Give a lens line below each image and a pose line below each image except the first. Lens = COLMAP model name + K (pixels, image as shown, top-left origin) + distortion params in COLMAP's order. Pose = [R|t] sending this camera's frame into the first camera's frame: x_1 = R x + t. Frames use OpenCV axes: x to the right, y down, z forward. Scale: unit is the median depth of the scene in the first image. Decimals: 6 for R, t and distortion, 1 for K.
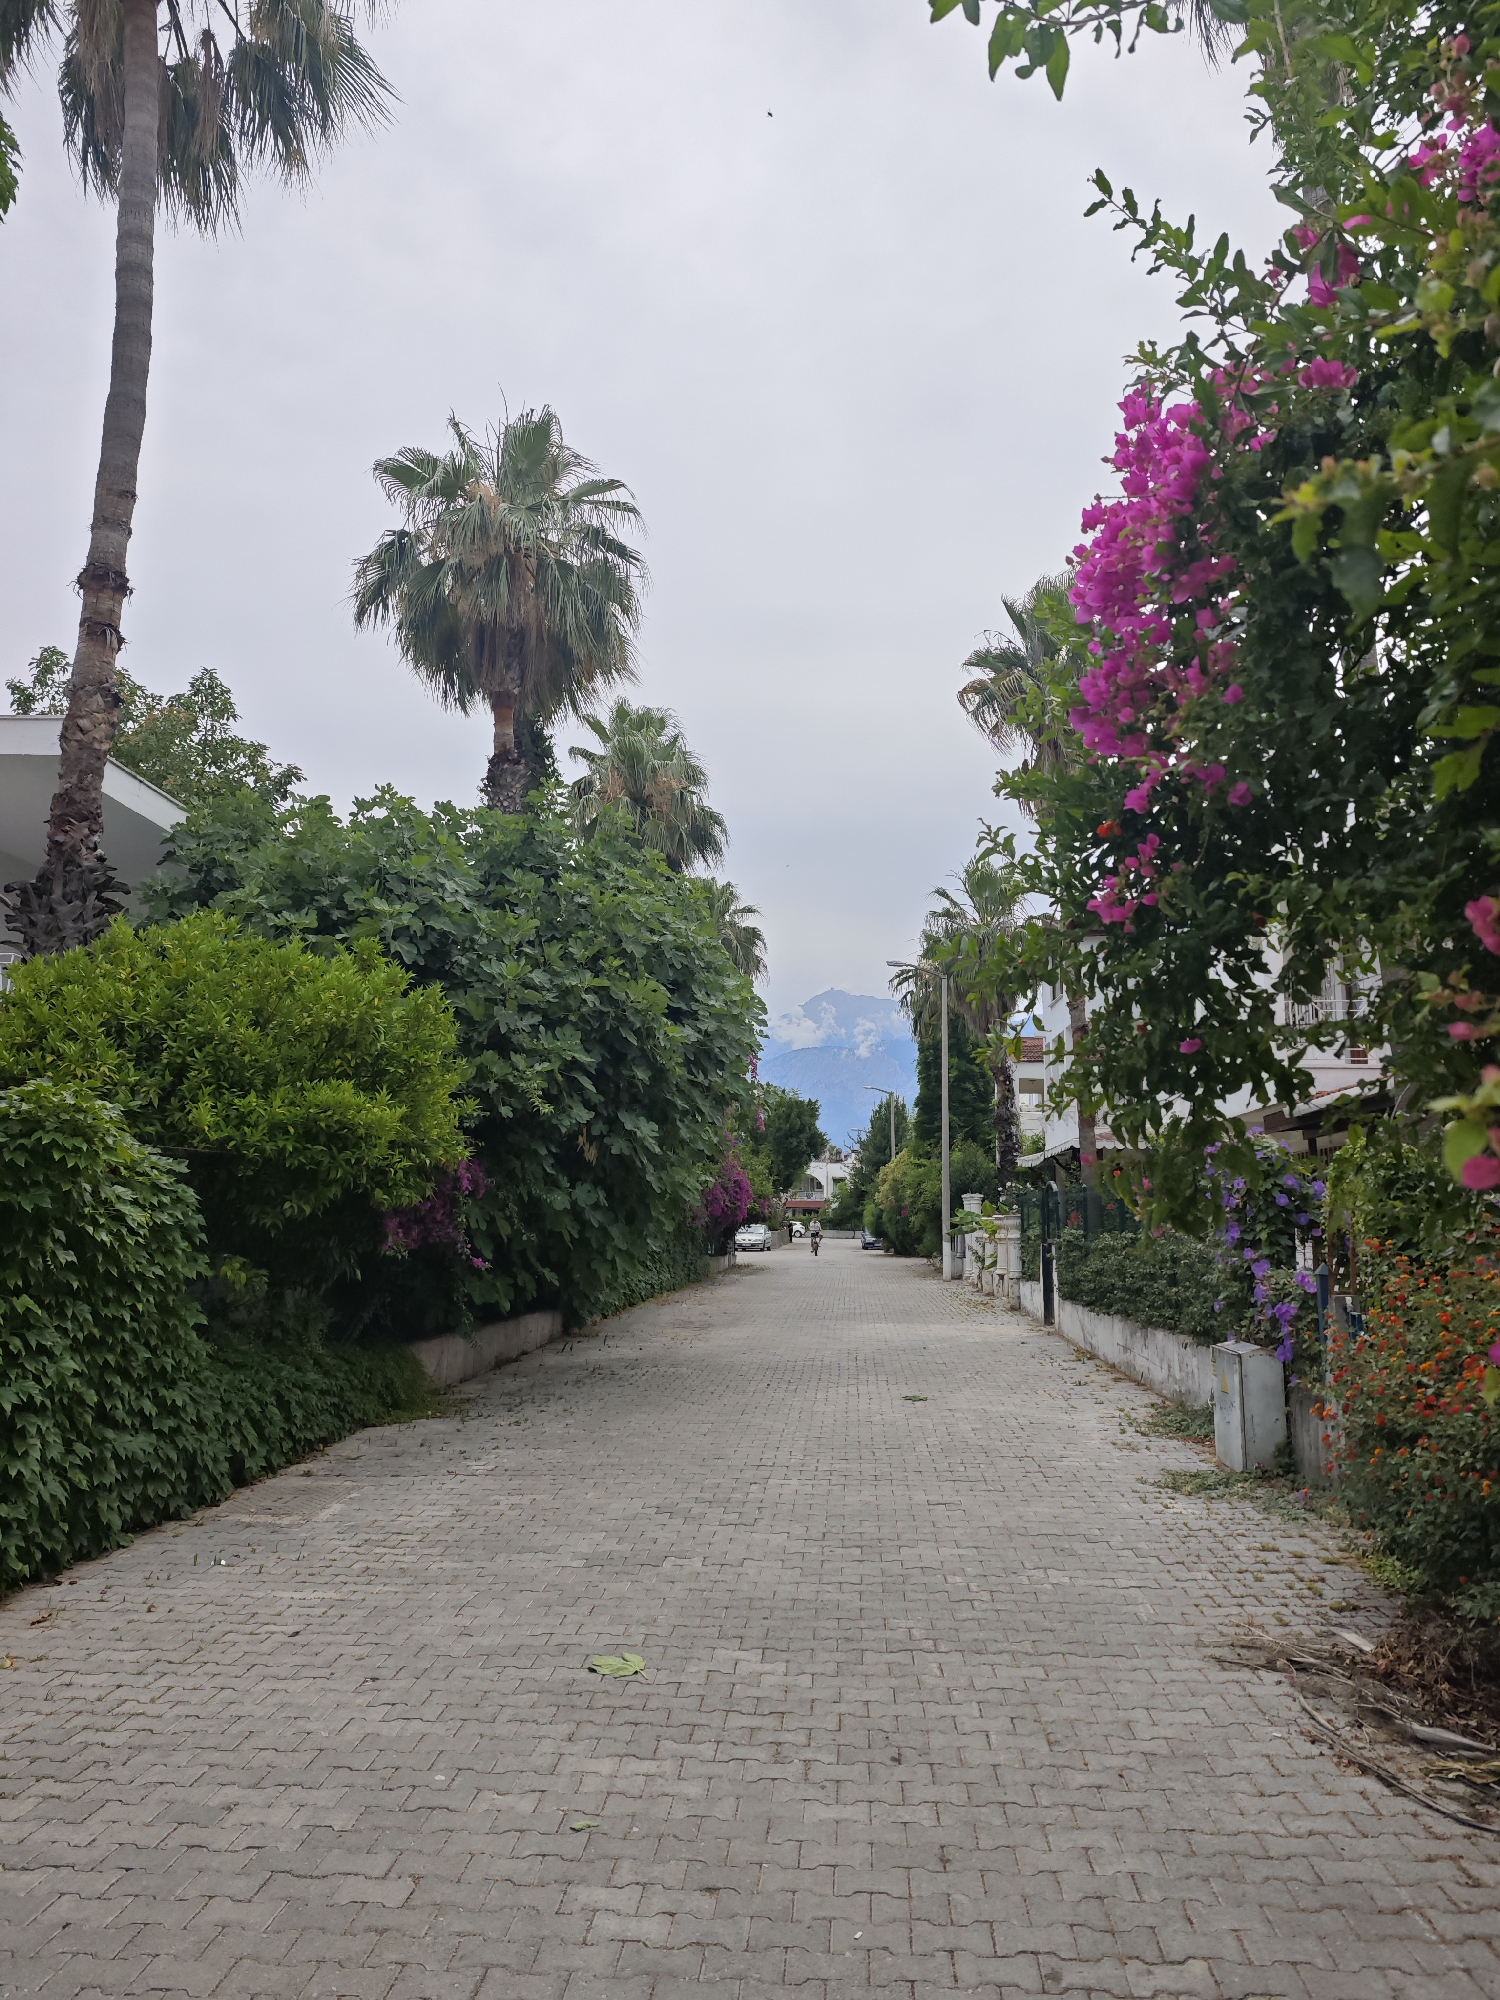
lens RADIAL K [[1358.2, 0, 750.0], [0, 1358.2, 1000.0], [0, 0, 1]] dist [-0.009615, -0.004037]
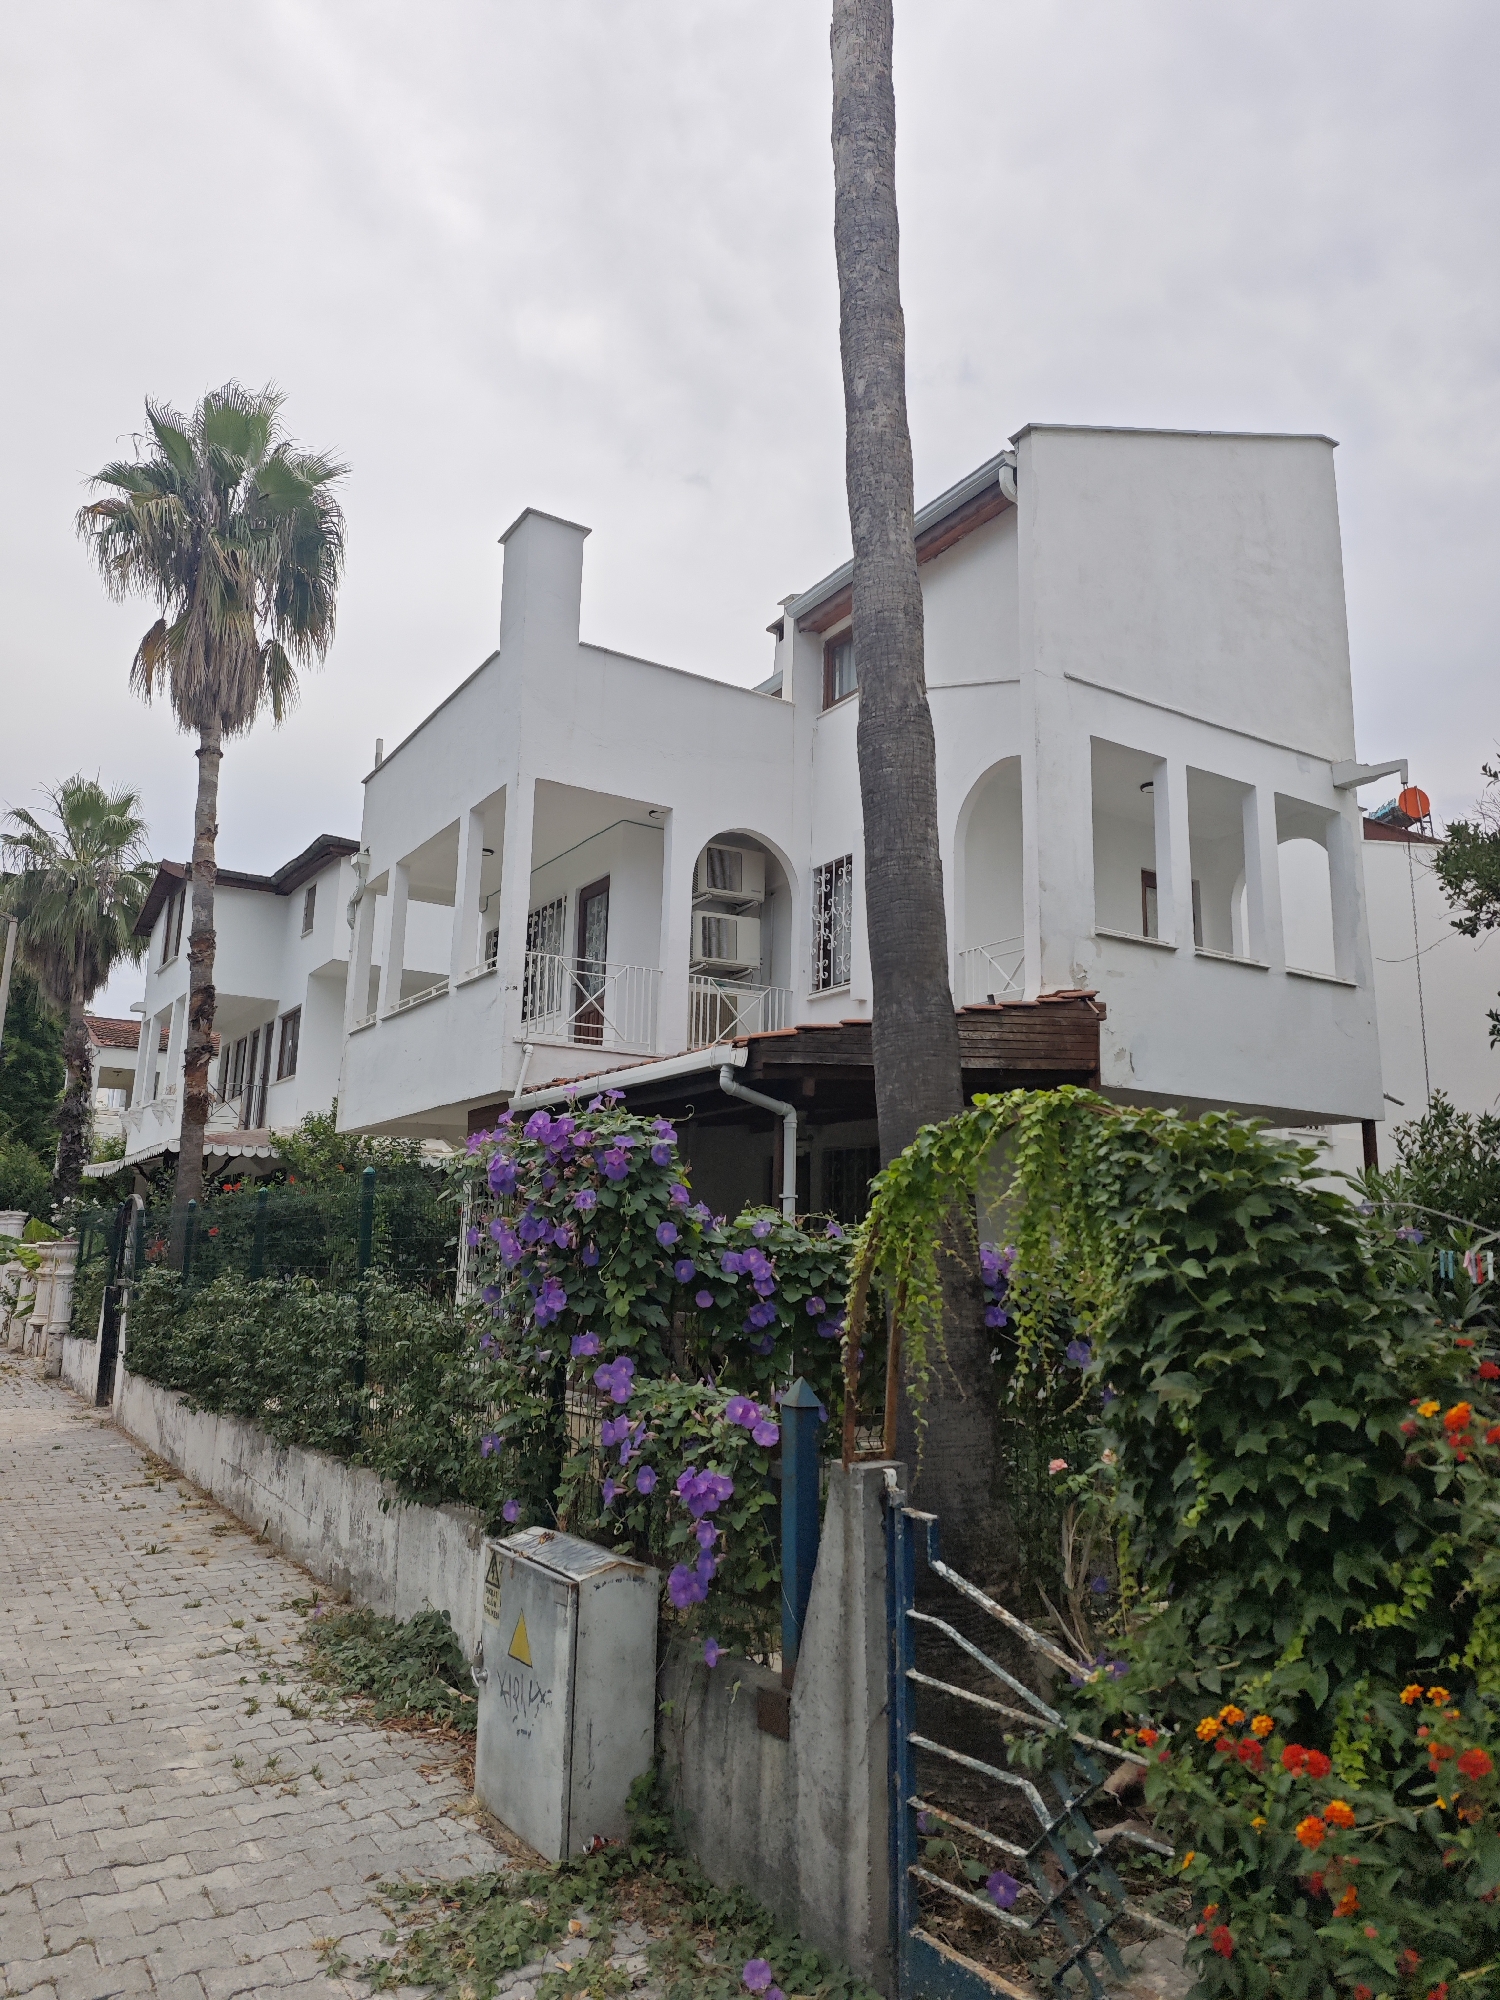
lens RADIAL K [[1358.2, 0, 750.0], [0, 1358.2, 1000.0], [0, 0, 1]] dist [-0.009615, -0.004037]
pose [[0.796838, 0.122177, 0.591711, 0.048671], [-0.110685, 0.992286, -0.055832, 0.036523], [-0.593968, -0.021004, 0.804214, 0.245422]]
